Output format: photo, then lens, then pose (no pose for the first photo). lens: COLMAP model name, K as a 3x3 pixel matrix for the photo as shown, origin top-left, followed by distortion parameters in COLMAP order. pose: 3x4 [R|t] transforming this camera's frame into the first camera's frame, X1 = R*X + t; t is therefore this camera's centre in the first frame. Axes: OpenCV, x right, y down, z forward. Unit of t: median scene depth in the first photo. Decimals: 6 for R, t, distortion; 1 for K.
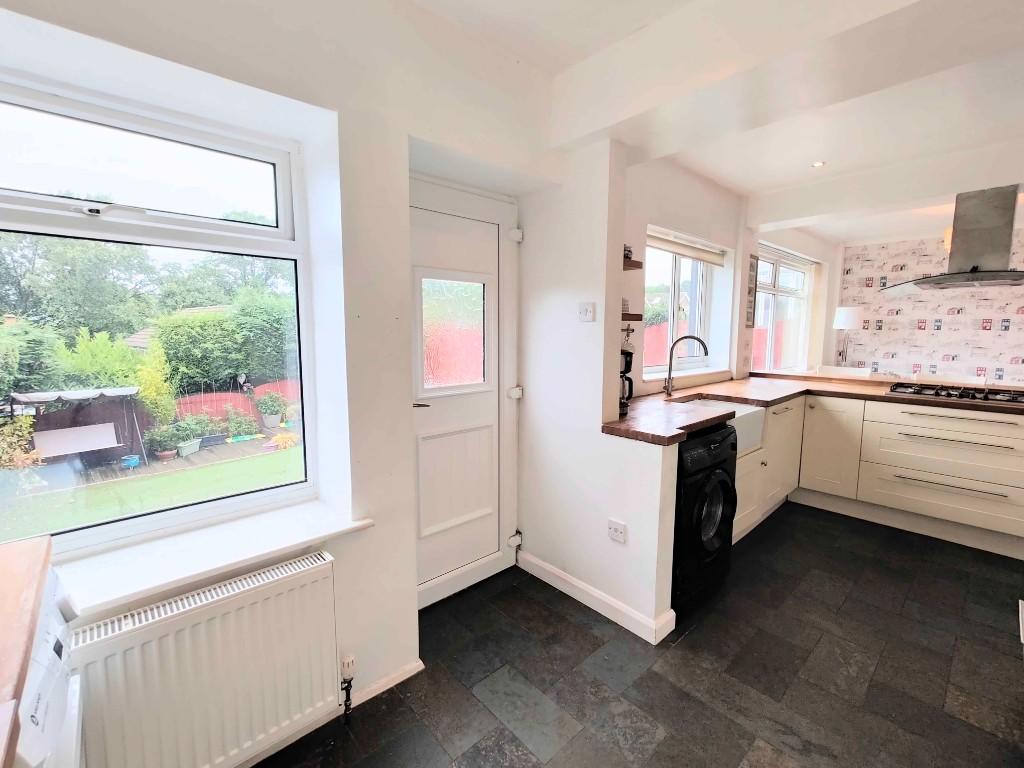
lens RADIAL K [[448.8, 0, 510.8], [0, 448.8, 376.3], [0, 0, 1]] dist [0.000529, 0.000314]
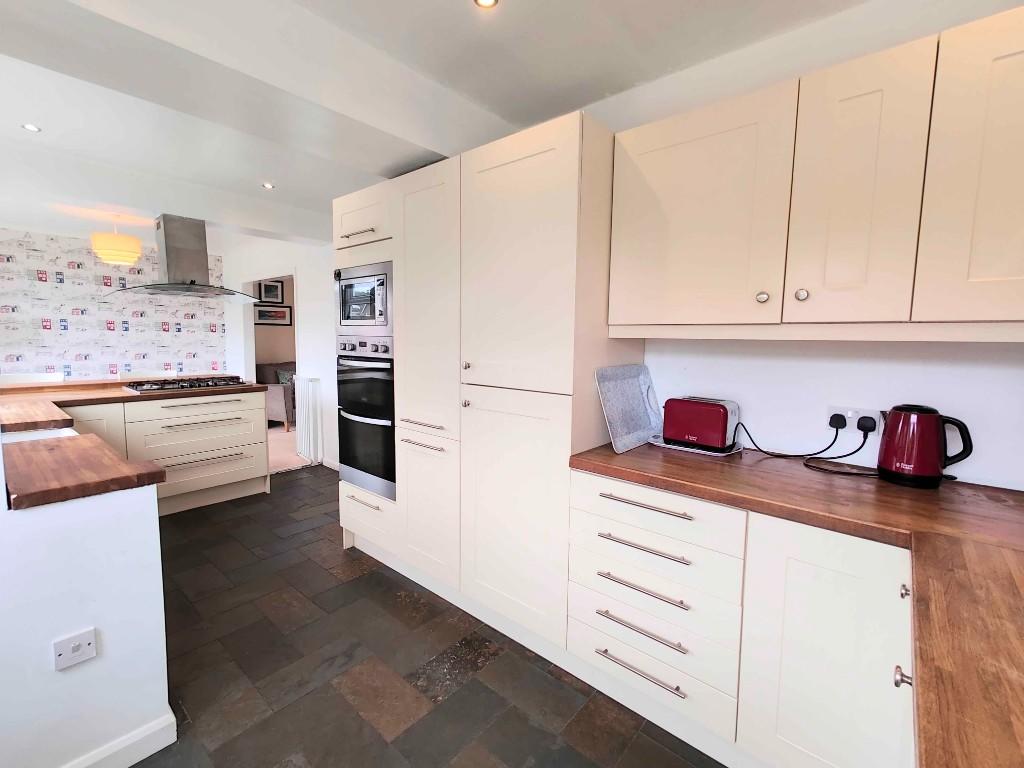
lens RADIAL K [[448.8, 0, 506.3], [0, 448.8, 381.4], [0, 0, 1]] dist [0.000529, 0.000314]
pose [[-0.126158, -0.104367, 0.986505, -0.287305], [0.089657, 0.989181, 0.116115, -0.032898], [-0.987950, 0.103096, -0.115436, 0.293665]]
